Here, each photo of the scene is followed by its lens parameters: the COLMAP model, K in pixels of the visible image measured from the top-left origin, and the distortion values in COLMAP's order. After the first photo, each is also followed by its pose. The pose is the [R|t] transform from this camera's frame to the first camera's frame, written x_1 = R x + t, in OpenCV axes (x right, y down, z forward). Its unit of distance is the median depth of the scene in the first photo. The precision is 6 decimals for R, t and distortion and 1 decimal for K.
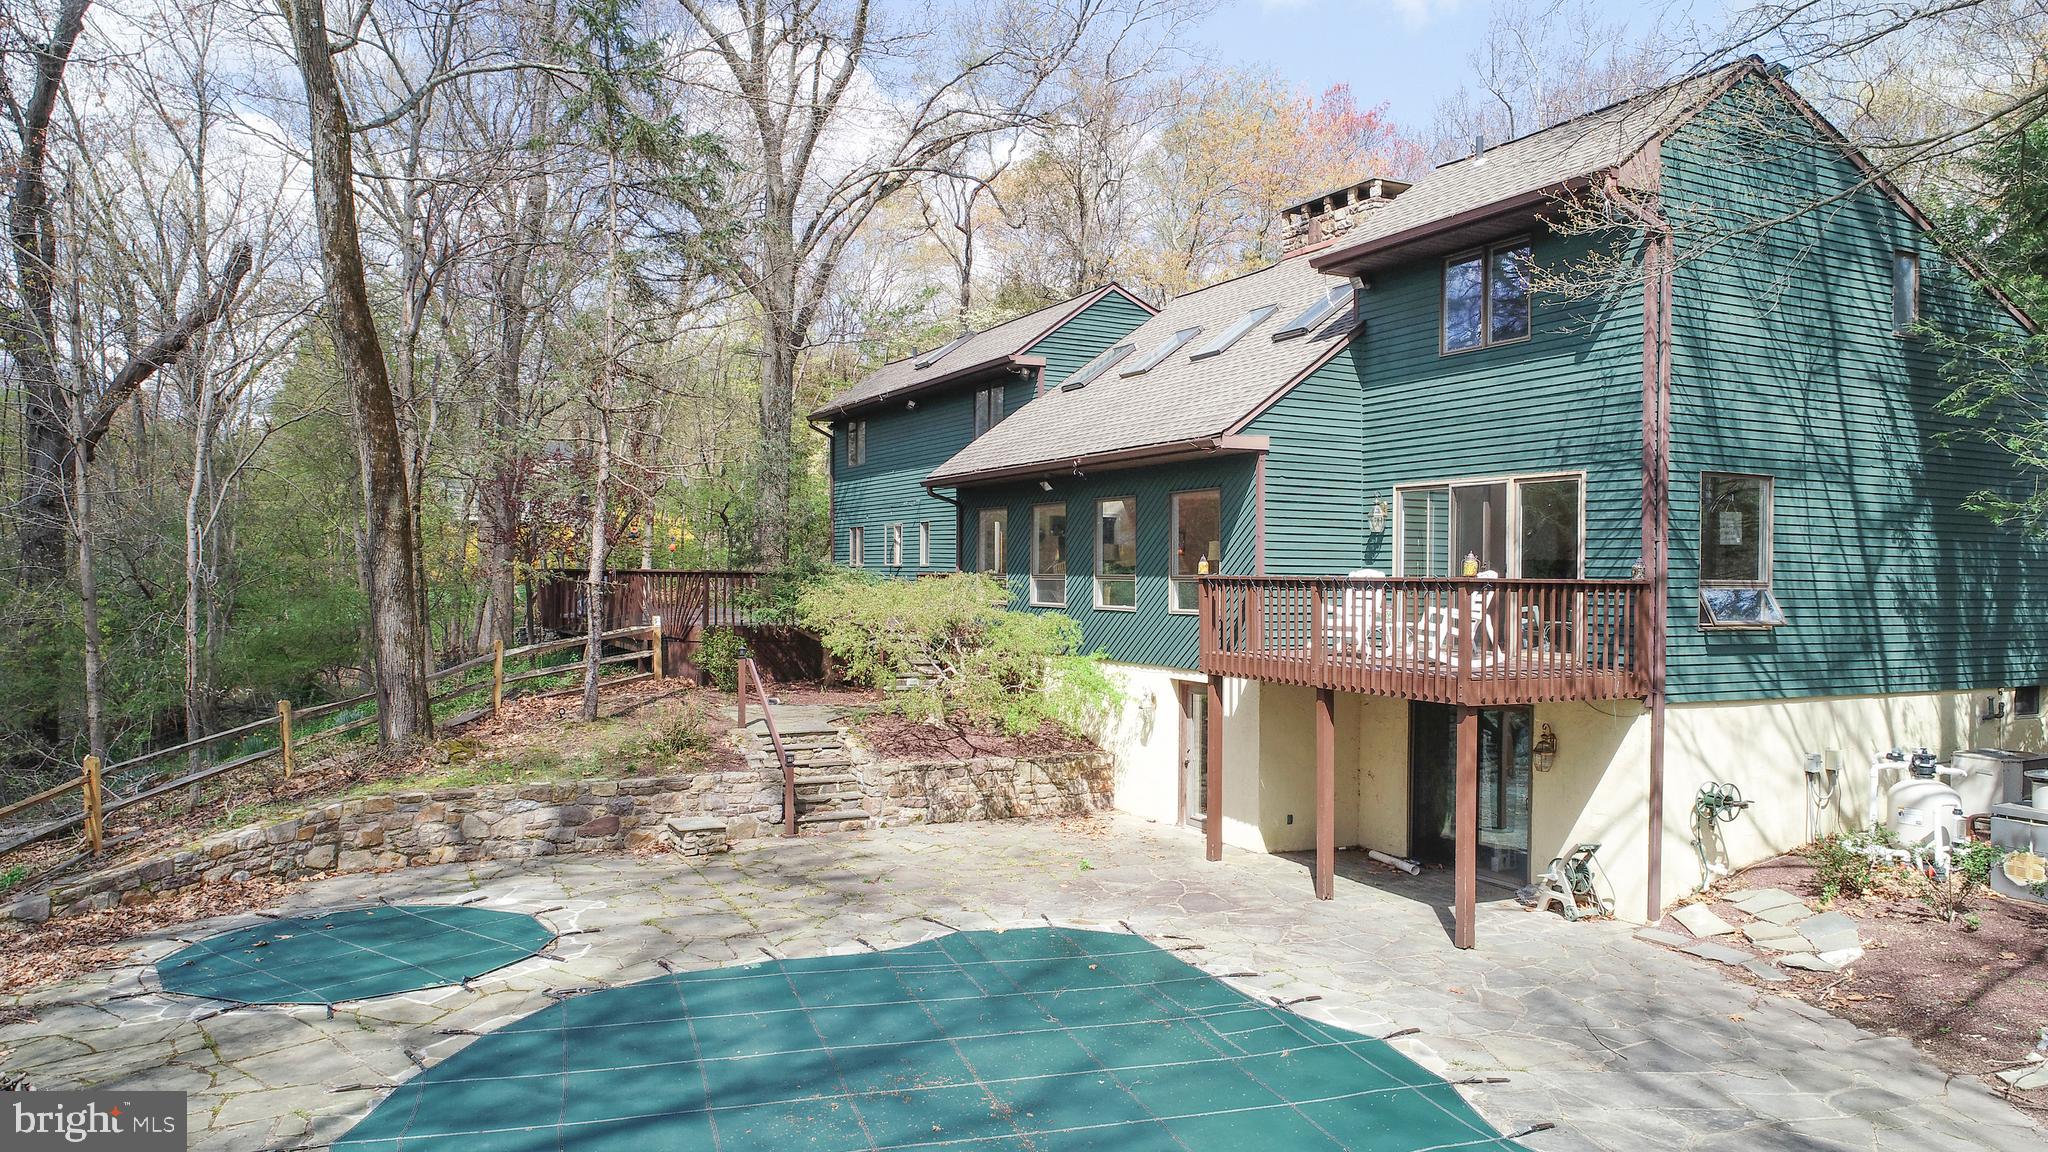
lens RADIAL K [[1351.6, 0, 1024.0], [0, 1351.6, 576.0], [0, 0, 1]] dist [0.007789, 0.001447]
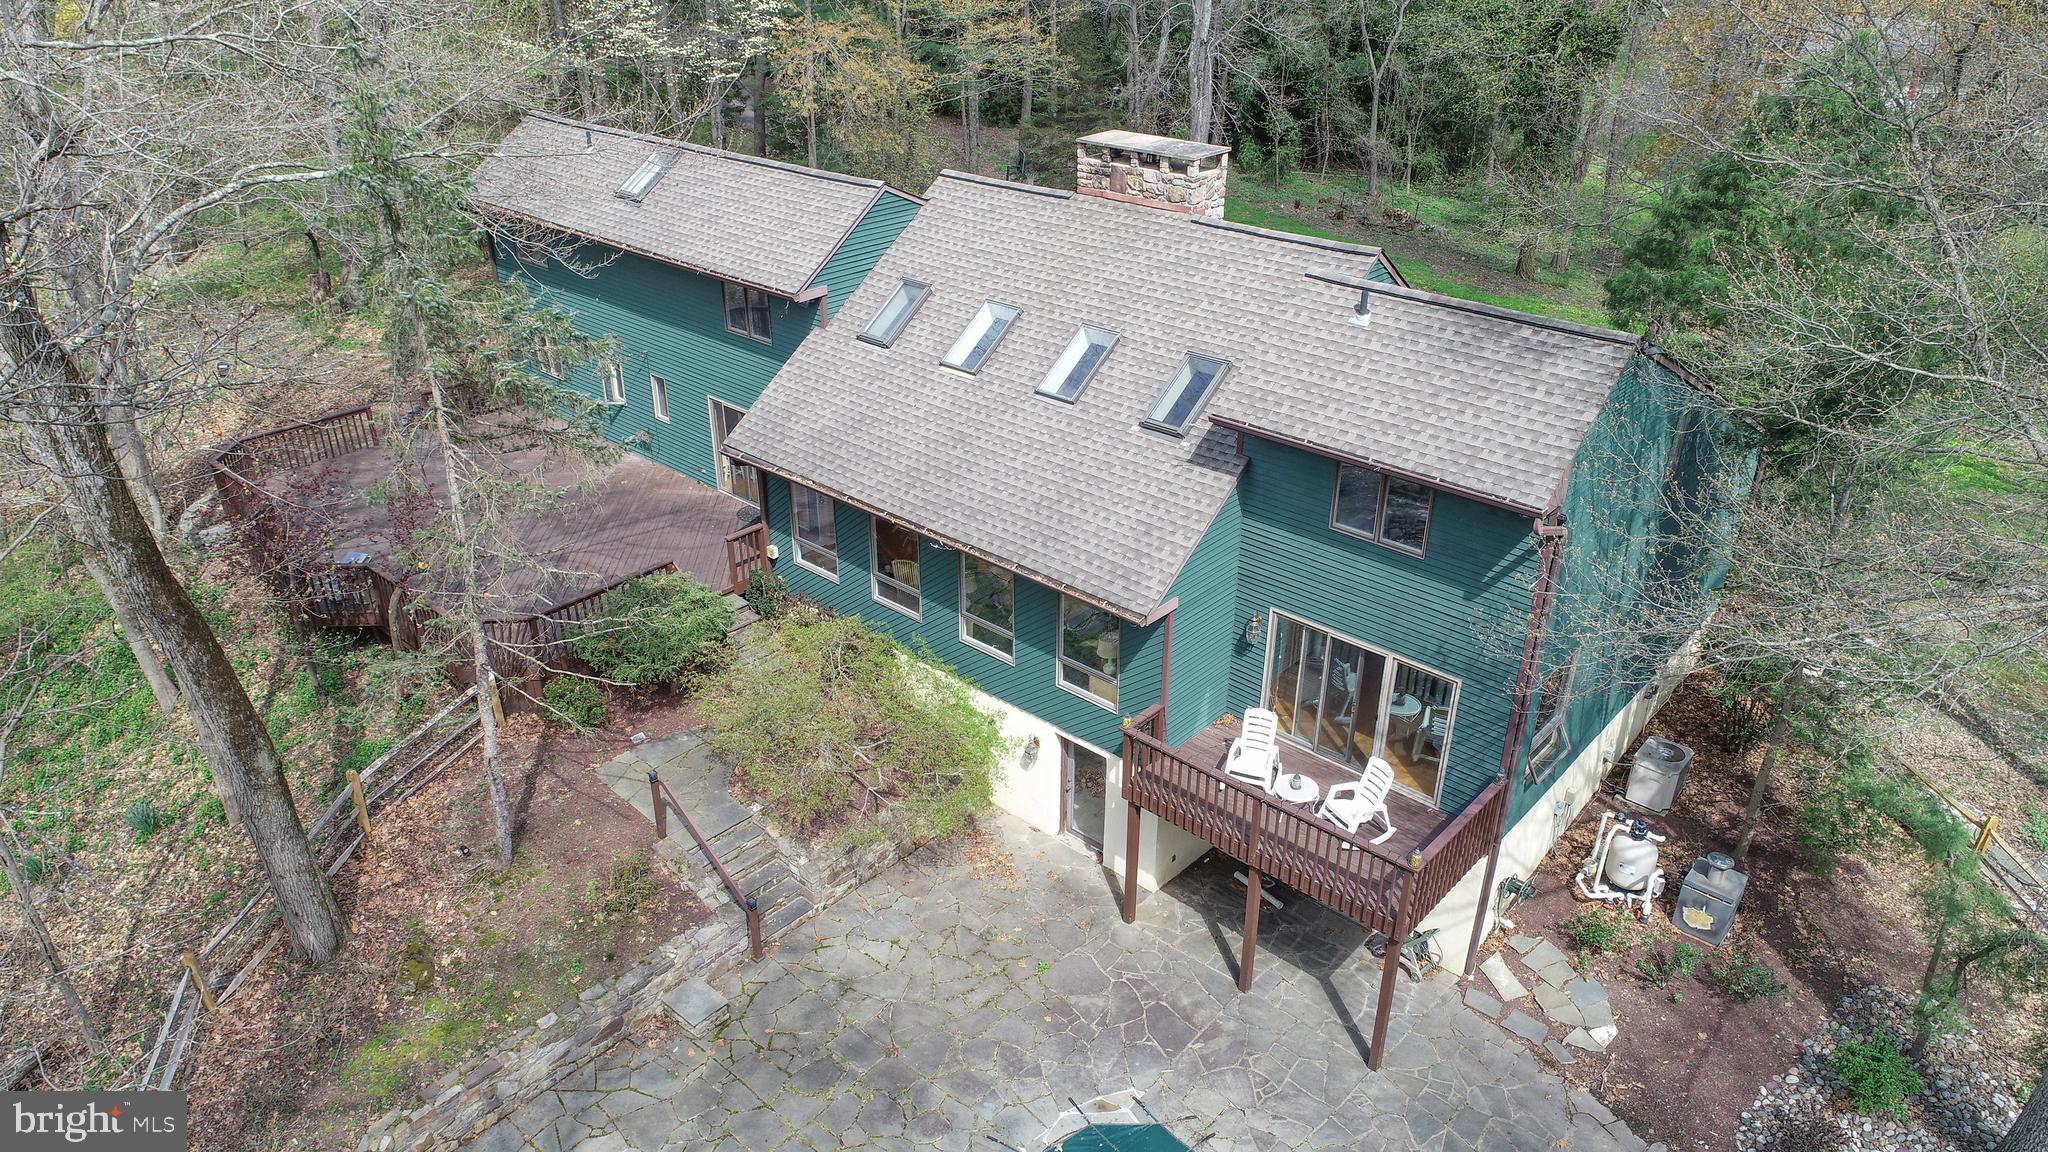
lens RADIAL K [[1351.6, 0, 1024.0], [0, 1351.6, 576.0], [0, 0, 1]] dist [0.007789, 0.001447]
pose [[0.935484, -0.164471, 0.312759, -0.268146], [0.006268, 0.892665, 0.450678, -0.594472], [-0.353312, -0.419642, 0.836105, 0.129130]]
